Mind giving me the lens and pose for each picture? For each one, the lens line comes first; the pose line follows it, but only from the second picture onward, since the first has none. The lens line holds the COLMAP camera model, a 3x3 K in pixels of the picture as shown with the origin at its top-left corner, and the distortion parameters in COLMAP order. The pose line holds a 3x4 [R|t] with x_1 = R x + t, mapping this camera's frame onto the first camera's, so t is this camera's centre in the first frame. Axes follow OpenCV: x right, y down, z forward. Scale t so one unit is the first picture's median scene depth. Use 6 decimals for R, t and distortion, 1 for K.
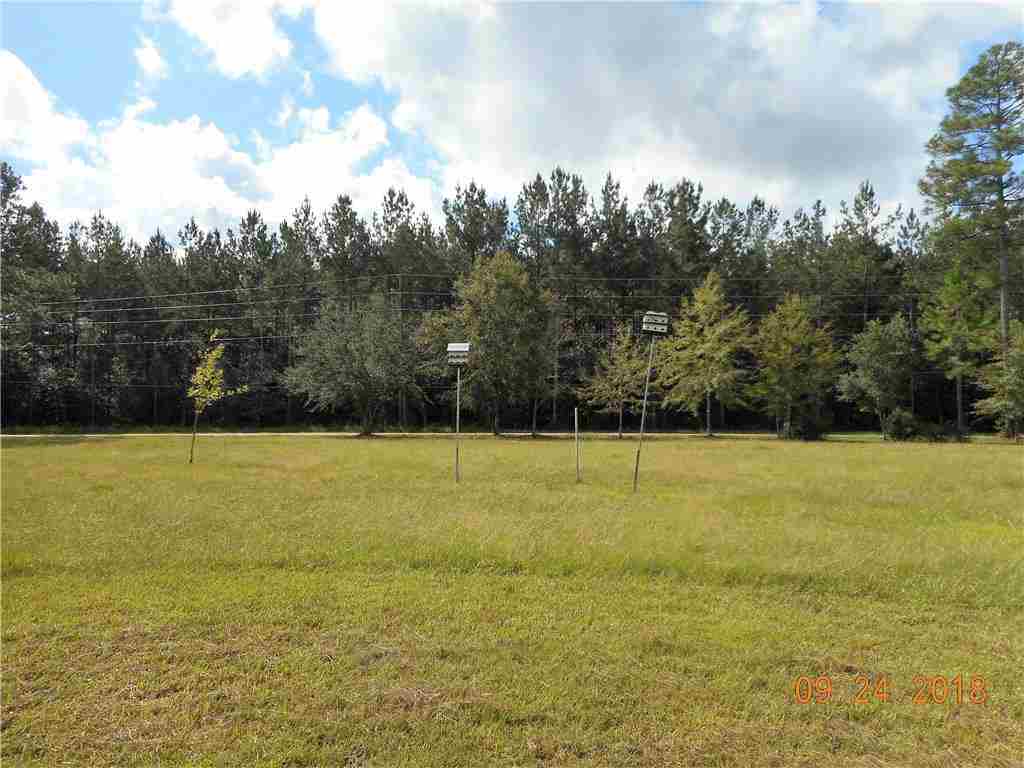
lens RADIAL K [[746.6, 0, 512.0], [0, 746.6, 384.0], [0, 0, 1]] dist [0.002394, -0.004410]
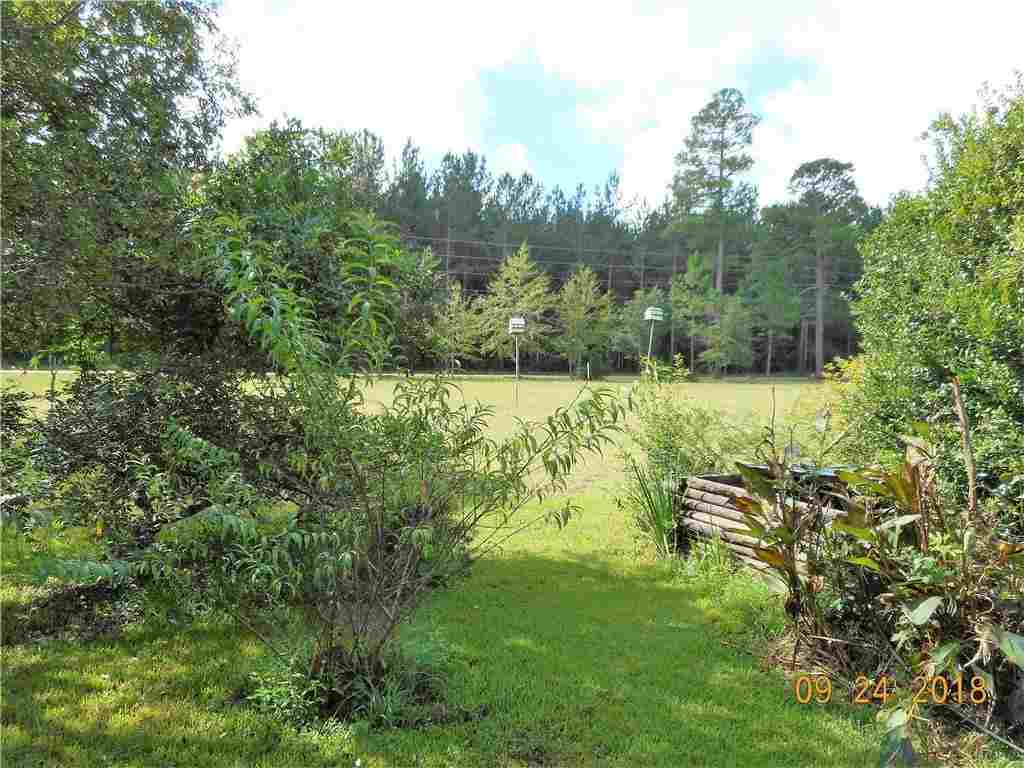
lens RADIAL K [[746.6, 0, 512.0], [0, 746.6, 384.0], [0, 0, 1]] dist [0.002394, -0.004410]
pose [[0.923752, -0.001240, 0.382990, -0.151236], [-0.028248, 0.997051, 0.071360, -0.005370], [-0.381949, -0.076738, 0.920992, -0.091906]]
